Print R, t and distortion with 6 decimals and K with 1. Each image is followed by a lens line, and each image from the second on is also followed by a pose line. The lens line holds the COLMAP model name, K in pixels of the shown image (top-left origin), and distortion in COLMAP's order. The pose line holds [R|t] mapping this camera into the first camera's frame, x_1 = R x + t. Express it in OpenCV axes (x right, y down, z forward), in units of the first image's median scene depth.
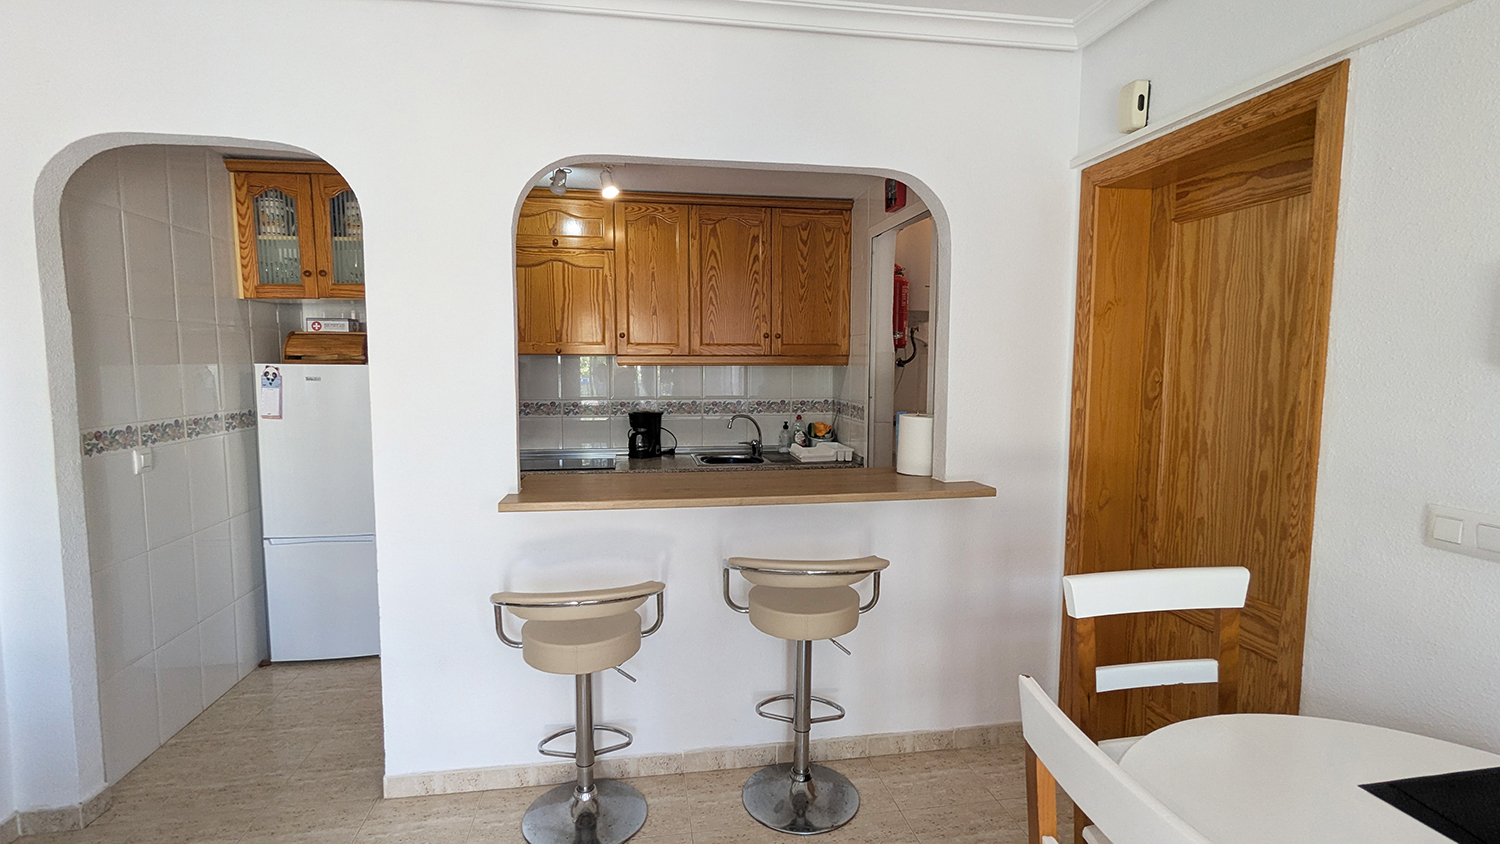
lens RADIAL K [[711.9, 0, 745.8], [0, 711.9, 425.2], [0, 0, 1]] dist [0.002204, 0.000055]
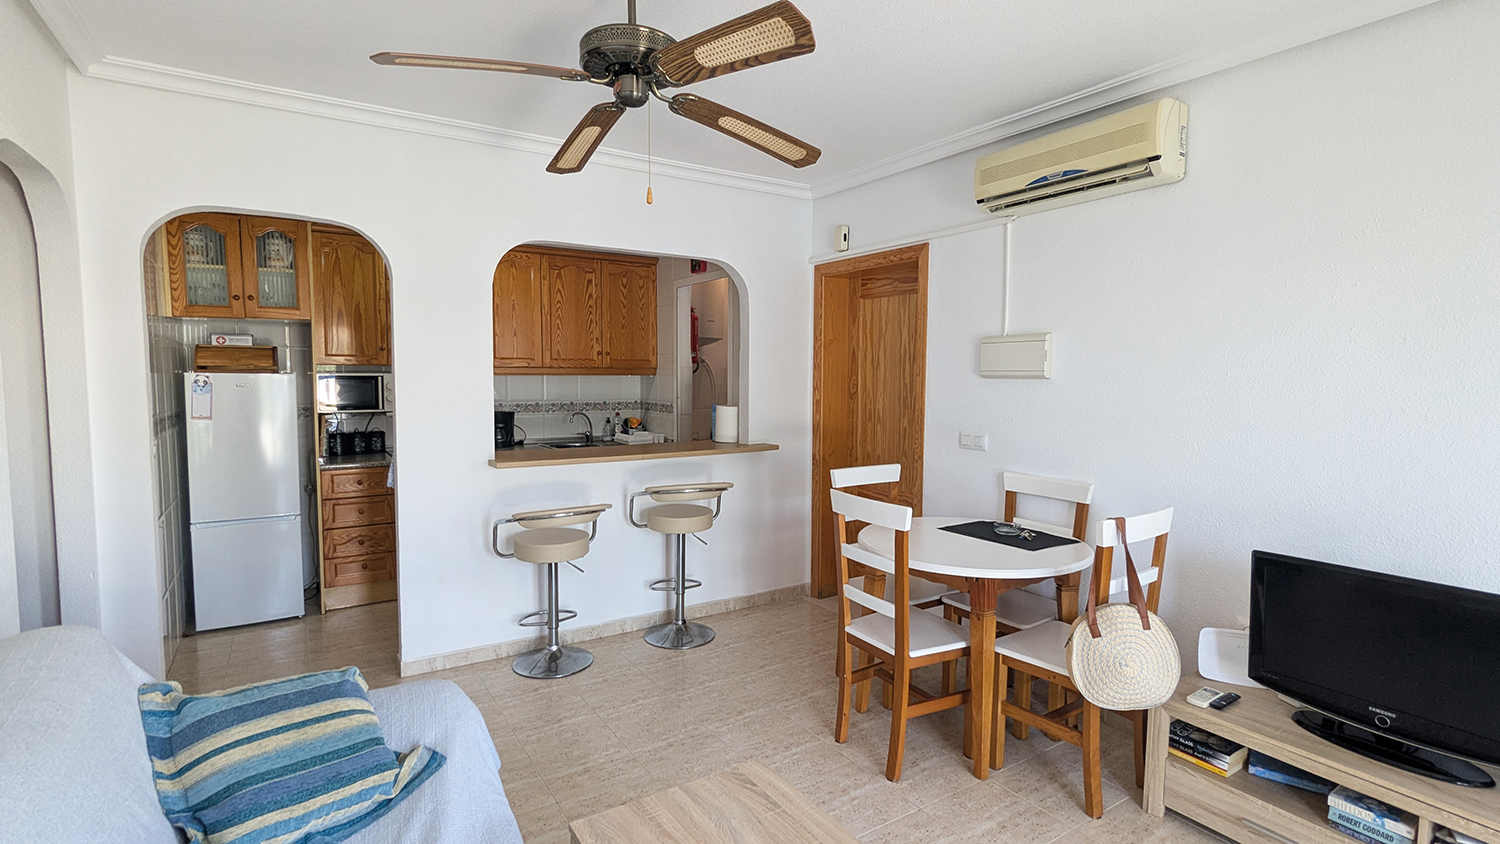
lens RADIAL K [[711.9, 0, 745.8], [0, 711.9, 425.2], [0, 0, 1]] dist [0.002204, 0.000055]
pose [[0.918475, -0.025994, 0.394623, -0.398470], [0.032174, 0.999441, -0.009051, 0.051304], [-0.394167, 0.021010, 0.918798, -0.557544]]
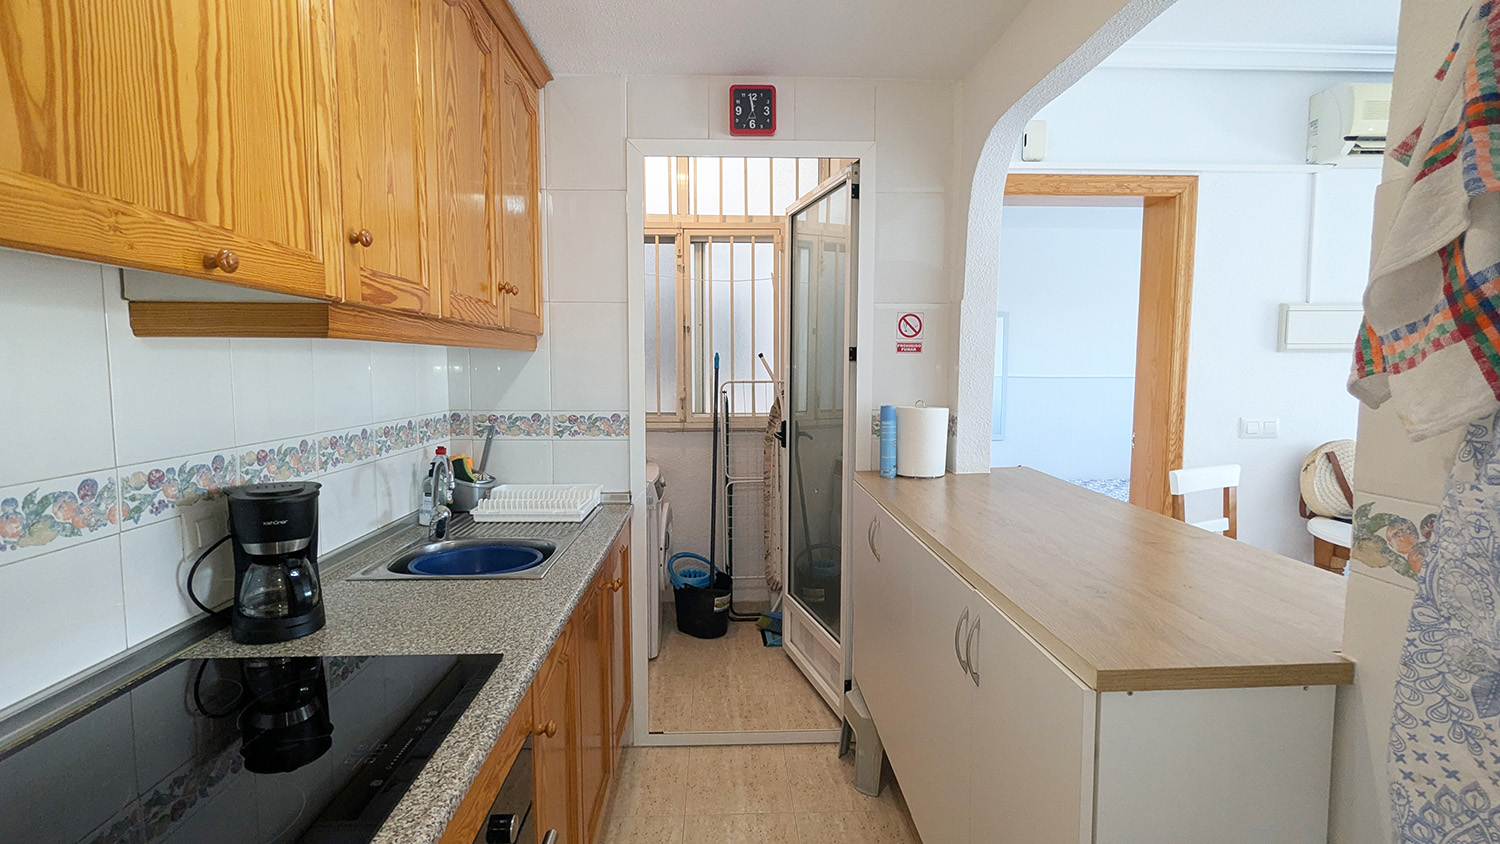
lens RADIAL K [[711.9, 0, 745.8], [0, 711.9, 425.2], [0, 0, 1]] dist [0.002204, 0.000055]
pose [[0.124482, -0.085214, 0.988556, -0.698785], [0.089946, 0.993172, 0.074285, -0.082565], [-0.988137, 0.079669, 0.131297, 1.221197]]
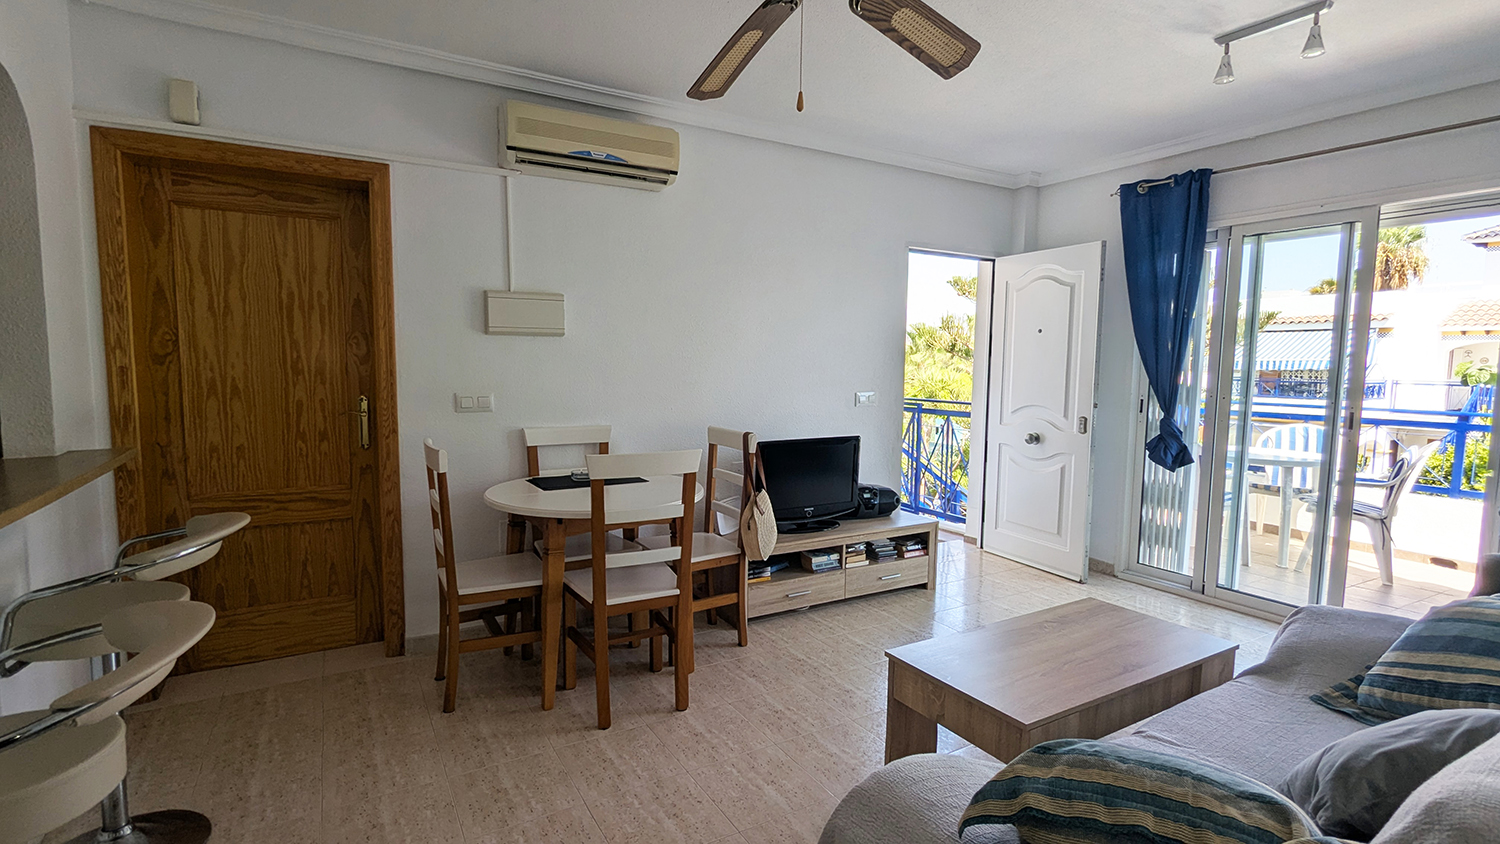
lens RADIAL K [[711.9, 0, 745.8], [0, 711.9, 425.2], [0, 0, 1]] dist [0.002204, 0.000055]
pose [[-0.360651, -0.091922, 0.928160, -0.818060], [0.073772, 0.989203, 0.126633, -0.002362], [-0.929779, 0.114143, -0.349976, 0.544983]]
